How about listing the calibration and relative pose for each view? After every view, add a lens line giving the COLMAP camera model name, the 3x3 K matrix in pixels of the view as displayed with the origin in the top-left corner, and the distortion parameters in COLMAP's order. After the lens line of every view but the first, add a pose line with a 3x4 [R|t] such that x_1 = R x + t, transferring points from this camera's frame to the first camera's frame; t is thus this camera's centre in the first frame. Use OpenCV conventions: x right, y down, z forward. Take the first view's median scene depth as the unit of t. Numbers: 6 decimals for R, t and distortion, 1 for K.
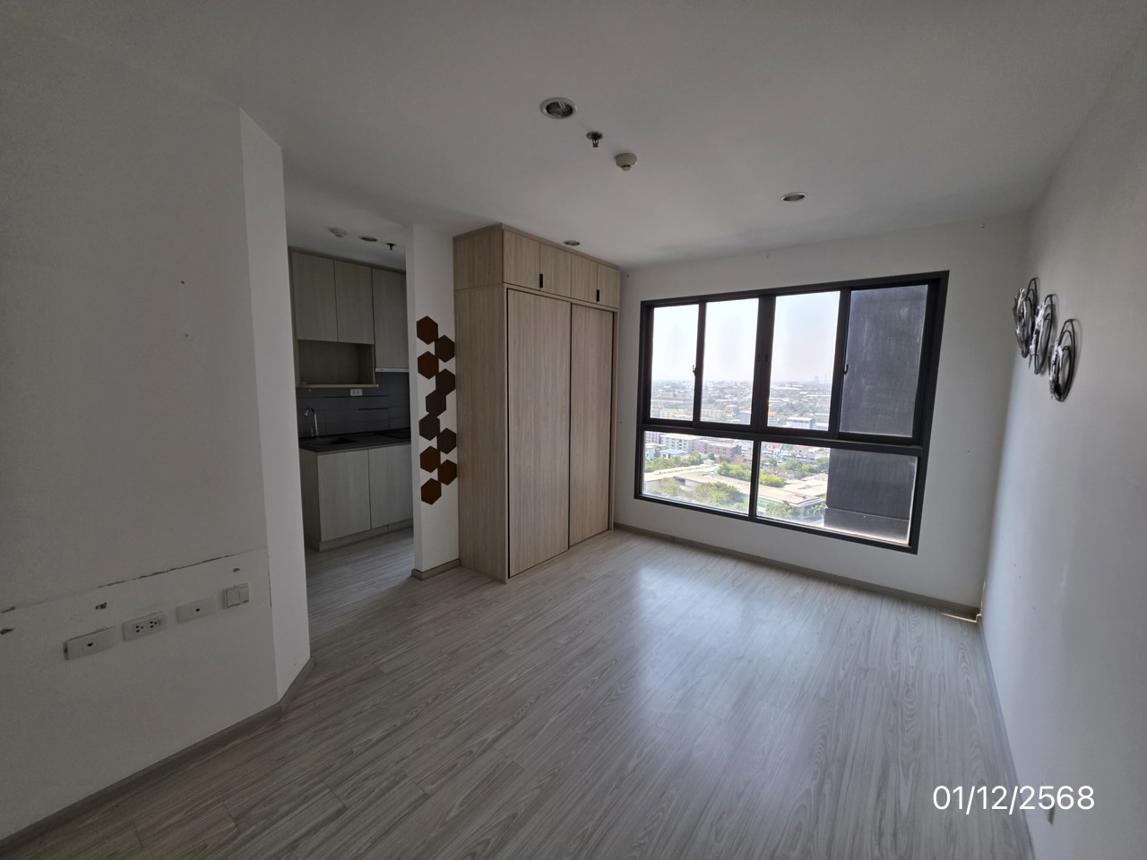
lens RADIAL K [[459.8, 0, 570.7], [0, 459.8, 433.1], [0, 0, 1]] dist [0.002078, 0.000066]
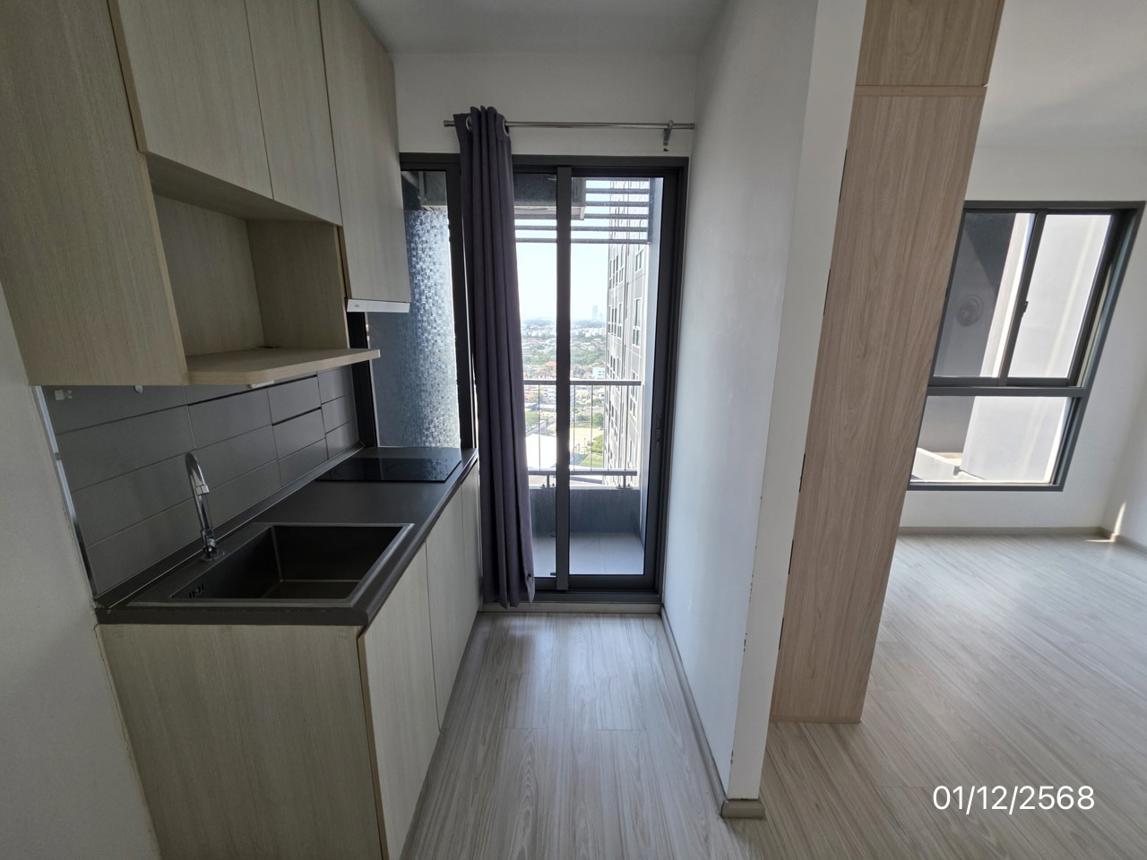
lens RADIAL K [[459.8, 0, 573.0], [0, 459.8, 429.3], [0, 0, 1]] dist [0.002078, 0.000066]
pose [[0.794708, -0.154648, 0.586962, -0.401987], [0.082885, 0.985590, 0.147456, -0.066480], [-0.601307, -0.068534, 0.796073, 0.488207]]
